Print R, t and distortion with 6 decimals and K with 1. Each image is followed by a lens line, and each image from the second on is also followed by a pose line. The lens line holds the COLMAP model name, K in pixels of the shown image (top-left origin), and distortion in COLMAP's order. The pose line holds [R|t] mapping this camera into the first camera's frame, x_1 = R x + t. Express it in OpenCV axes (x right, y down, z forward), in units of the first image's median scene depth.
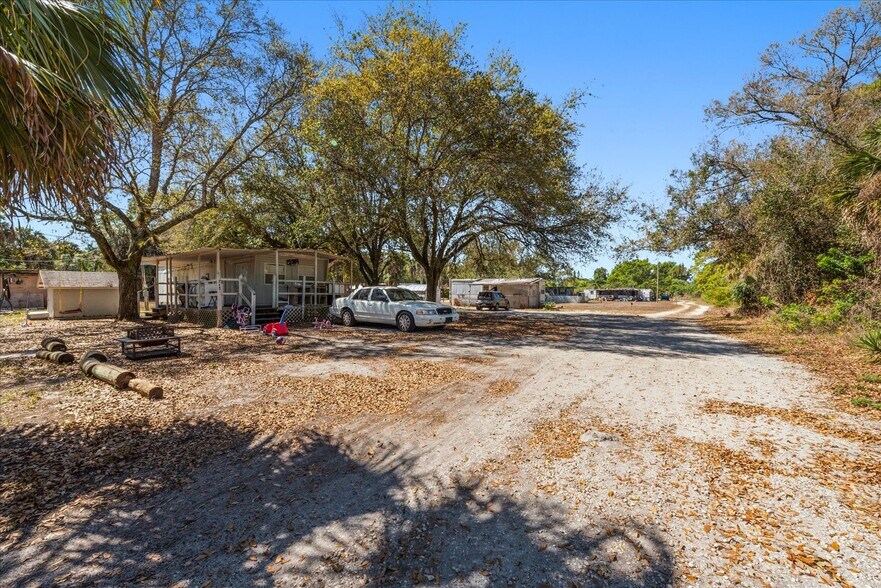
lens RADIAL K [[349.8, 0, 440.6], [0, 349.8, 304.1], [0, 0, 1]] dist [0.001183, 0.000038]
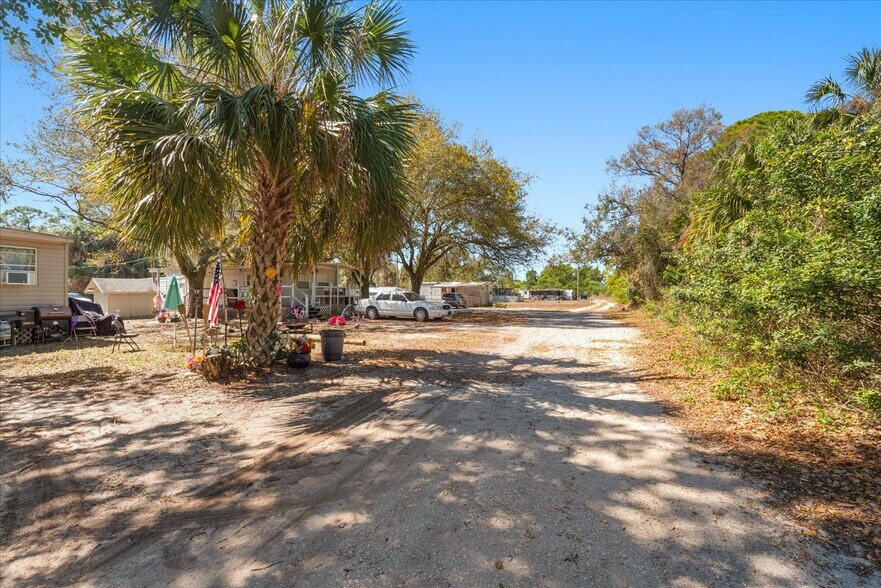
lens RADIAL K [[349.8, 0, 440.6], [0, 349.8, 304.1], [0, 0, 1]] dist [0.001183, 0.000038]
pose [[0.983995, -0.011626, 0.177815, -0.157117], [0.011905, 0.999929, -0.000502, 0.003732], [-0.177797, 0.002611, 0.984064, -0.265163]]
